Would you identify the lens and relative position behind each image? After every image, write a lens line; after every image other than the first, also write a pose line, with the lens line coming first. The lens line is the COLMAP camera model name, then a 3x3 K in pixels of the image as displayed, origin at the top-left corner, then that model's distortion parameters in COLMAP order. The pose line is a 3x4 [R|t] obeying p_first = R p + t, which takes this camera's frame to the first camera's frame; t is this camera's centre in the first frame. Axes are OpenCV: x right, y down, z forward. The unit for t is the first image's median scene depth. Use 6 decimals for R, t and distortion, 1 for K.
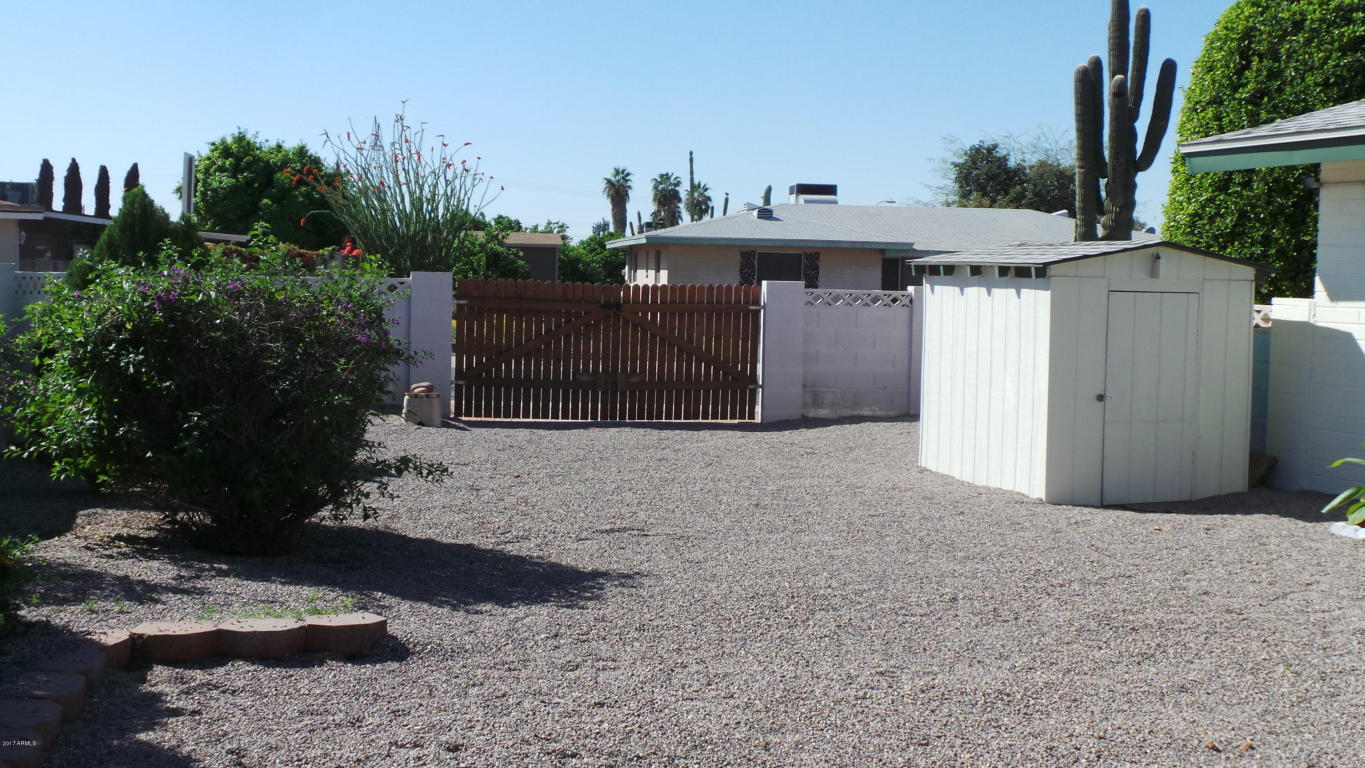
lens RADIAL K [[1649.9, 0, 682.5], [0, 1649.9, 384.0], [0, 0, 1]] dist [-0.016726, -0.002088]
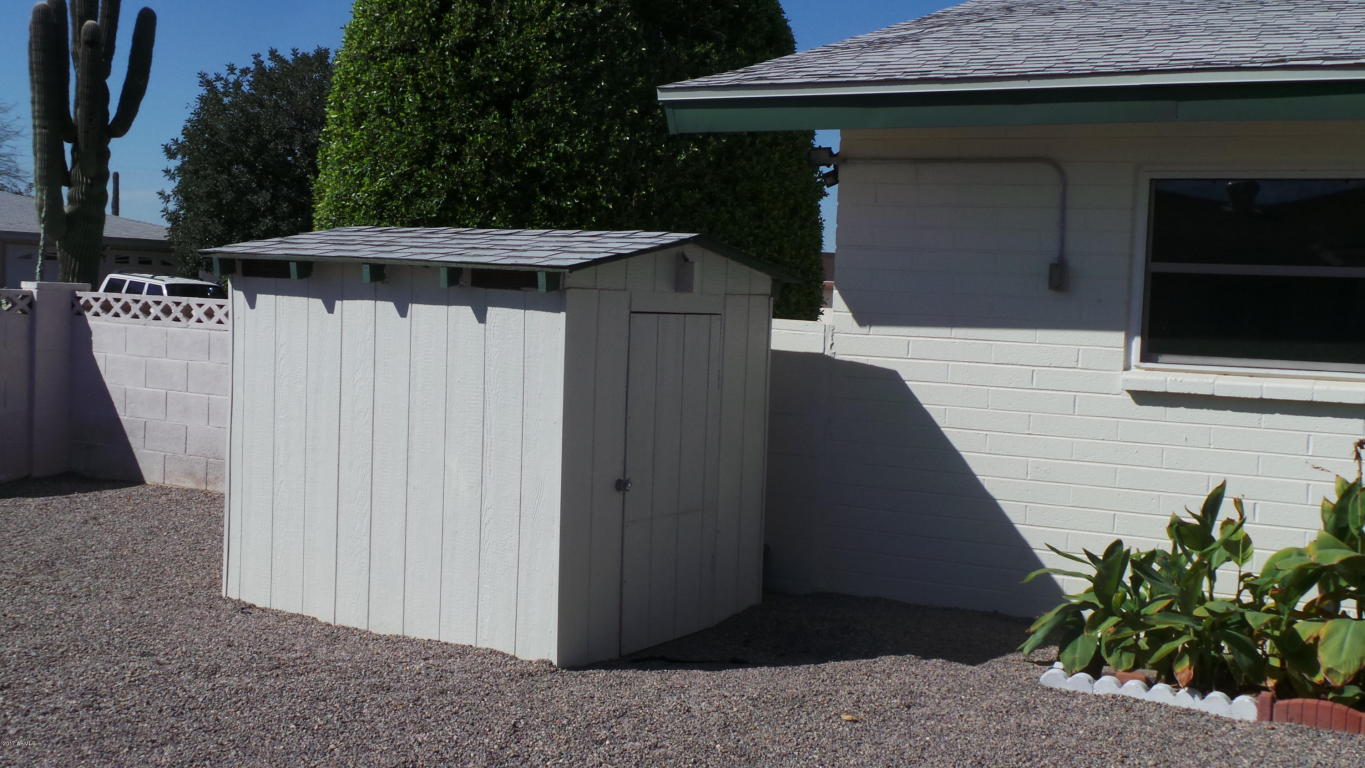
lens RADIAL K [[1626.0, 0, 682.5], [0, 1626.0, 384.0], [0, 0, 1]] dist [0.038061, 0.030233]
pose [[0.772692, -0.027949, 0.634165, -0.073222], [0.019657, 0.999605, 0.020103, -0.026557], [-0.634476, -0.003068, 0.772936, 0.330518]]
